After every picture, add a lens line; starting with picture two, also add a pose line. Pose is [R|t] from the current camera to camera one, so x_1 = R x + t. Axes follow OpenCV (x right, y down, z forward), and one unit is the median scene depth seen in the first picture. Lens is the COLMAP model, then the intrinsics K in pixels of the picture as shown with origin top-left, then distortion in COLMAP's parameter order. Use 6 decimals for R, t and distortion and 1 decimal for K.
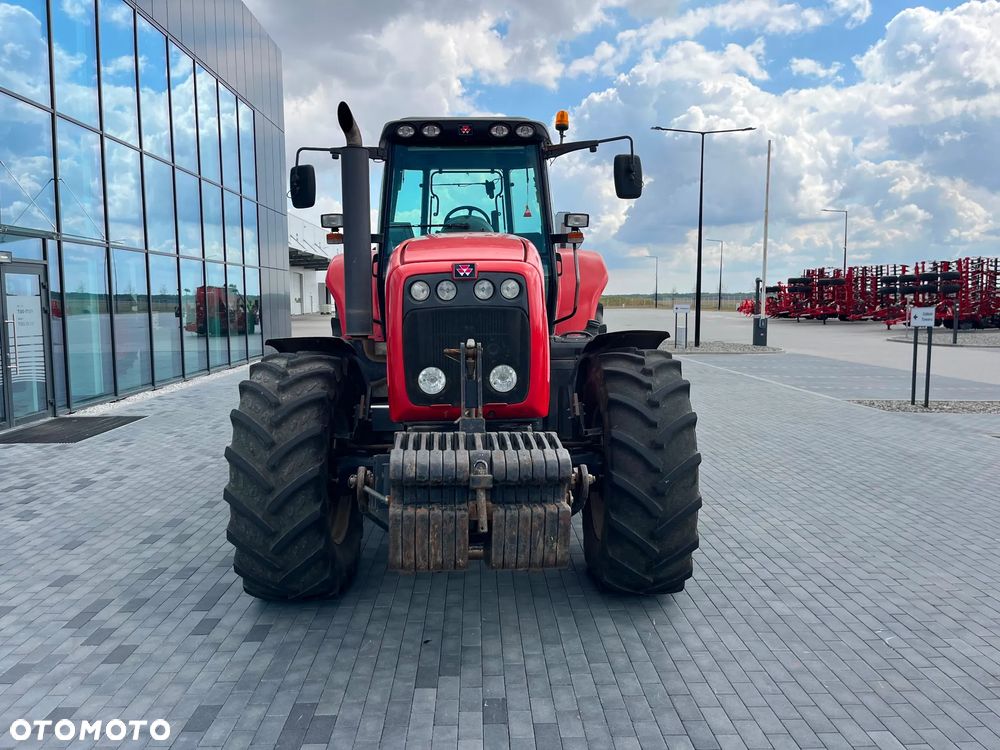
lens RADIAL K [[753.1, 0, 502.1], [0, 753.1, 376.3], [0, 0, 1]] dist [0.078900, -0.105546]
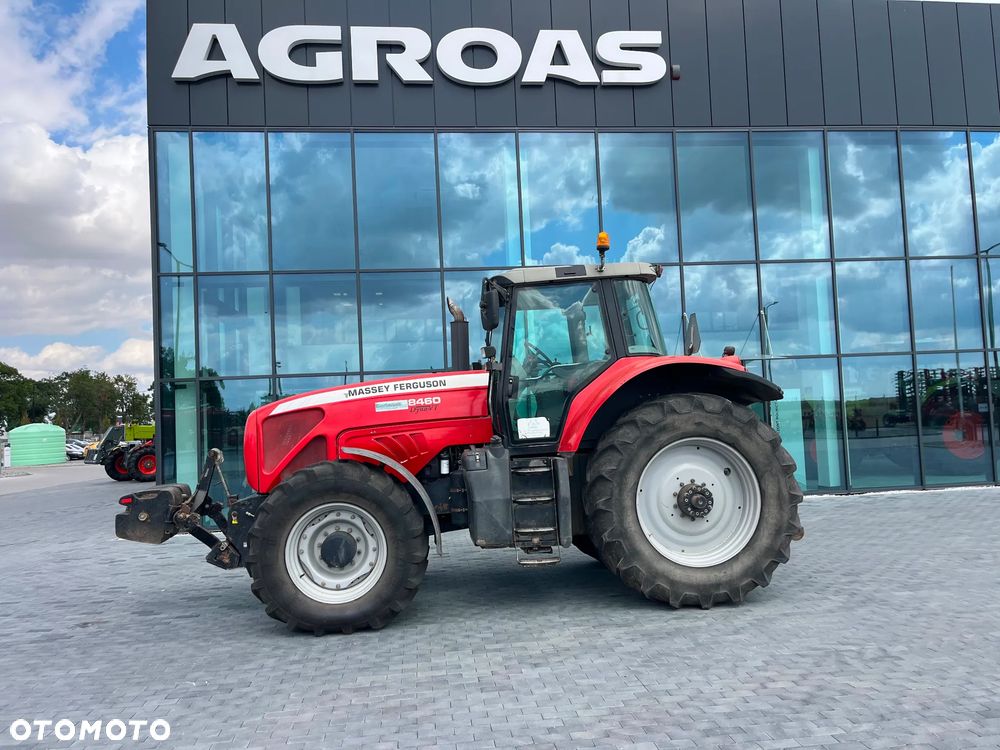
lens RADIAL K [[757.6, 0, 497.2], [0, 757.6, 375.3], [0, 0, 1]] dist [0.078540, -0.097431]
pose [[0.074240, -0.054665, -0.995741, 1.767429], [-0.054716, 0.996769, -0.058801, -0.138620], [0.995738, 0.058849, 0.071009, 1.285227]]
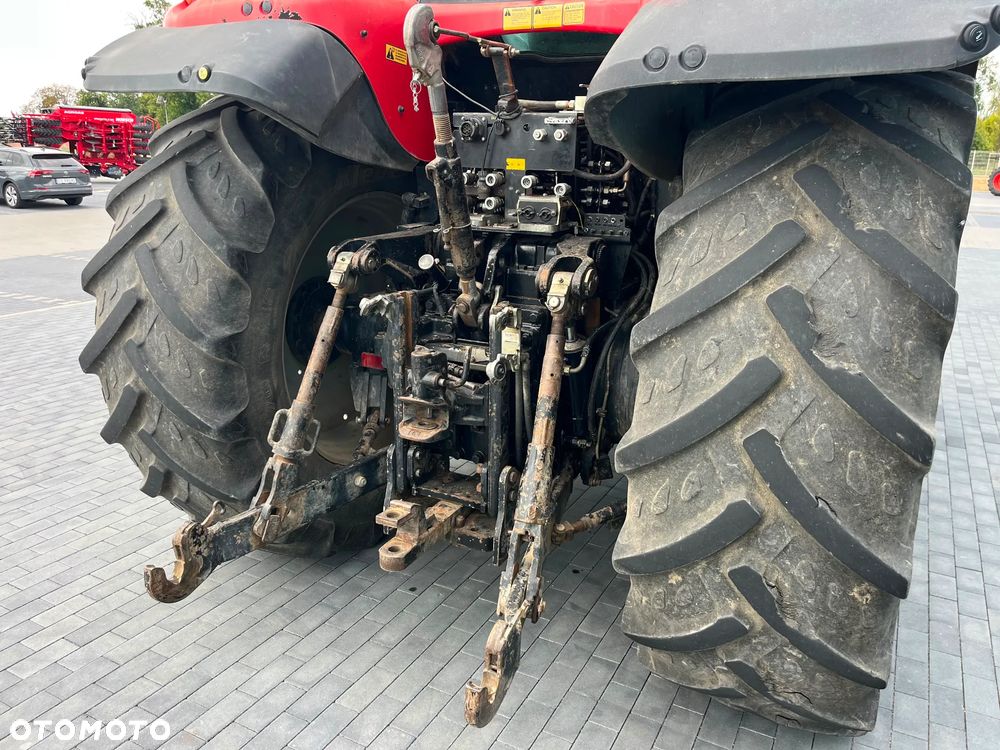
lens RADIAL K [[766.6, 0, 500.3], [0, 766.6, 369.8], [0, 0, 1]] dist [0.072844, -0.103896]
pose [[-0.868426, -0.148714, 0.472991, -0.373601], [0.031198, 0.935680, 0.351469, -0.218455], [-0.494836, 0.319981, -0.807929, 2.385578]]
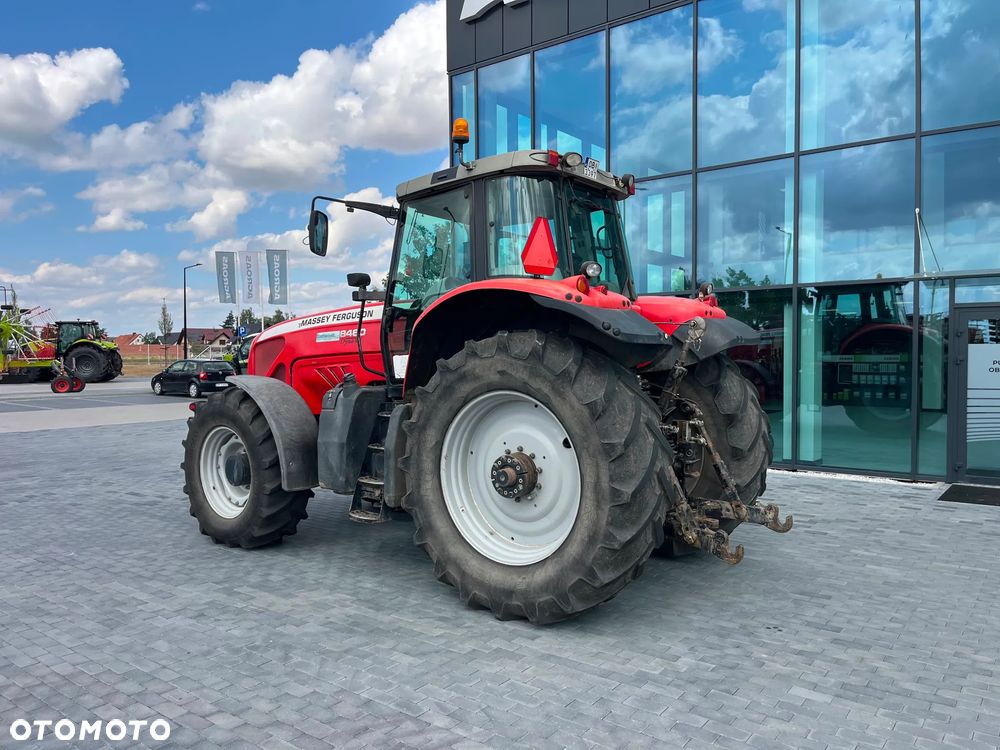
lens RADIAL K [[754.3, 0, 498.5], [0, 754.3, 370.1], [0, 0, 1]] dist [0.086606, -0.118265]
pose [[-0.635516, 0.027581, -0.771595, 1.106506], [-0.066754, 0.993657, 0.090499, -0.261301], [0.769197, 0.109021, -0.629644, 2.534601]]
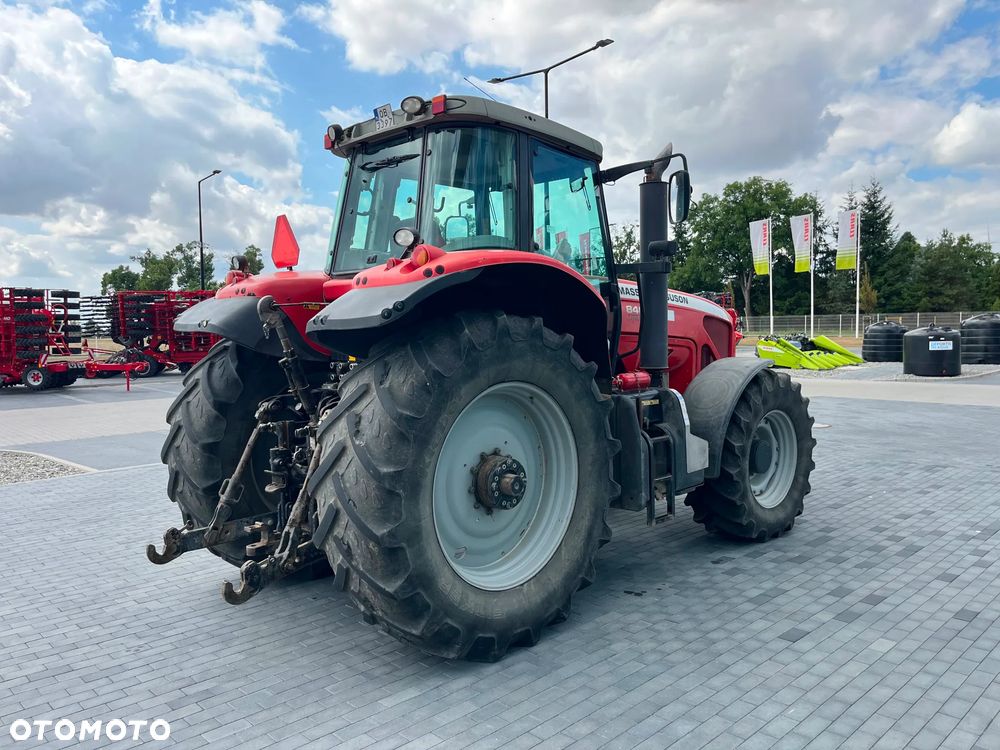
lens RADIAL K [[757.6, 0, 497.2], [0, 757.6, 375.3], [0, 0, 1]] dist [0.078540, -0.097431]
pose [[-0.671993, -0.030110, 0.739945, -1.070511], [0.090568, 0.988331, 0.122468, -0.252112], [-0.734998, 0.149313, -0.661425, 2.450448]]
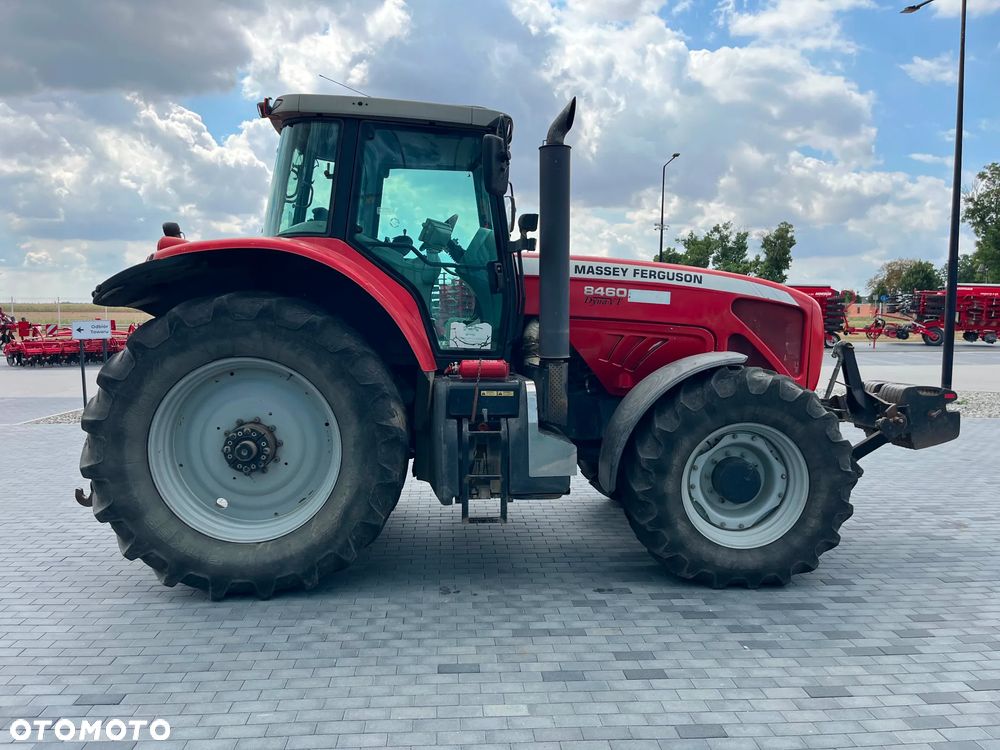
lens RADIAL K [[757.6, 0, 497.2], [0, 757.6, 375.3], [0, 0, 1]] dist [0.078540, -0.097431]
pose [[-0.035862, -0.080690, 0.996094, -1.449769], [0.093546, 0.992088, 0.083734, -0.154463], [-0.994969, 0.096183, -0.028030, 1.471173]]
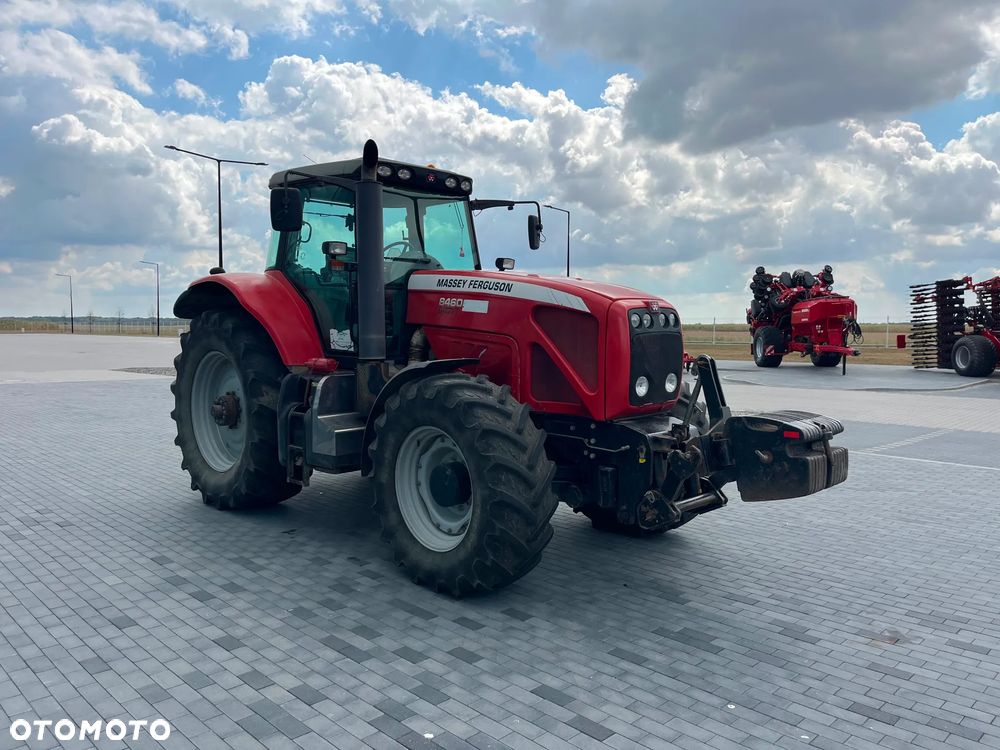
lens RADIAL K [[753.1, 0, 502.1], [0, 753.1, 376.3], [0, 0, 1]] dist [0.078900, -0.105546]
pose [[0.732275, -0.037076, 0.679999, -1.038101], [0.059190, 0.998203, -0.009315, -0.013170], [-0.678432, 0.047070, 0.733154, 0.144324]]
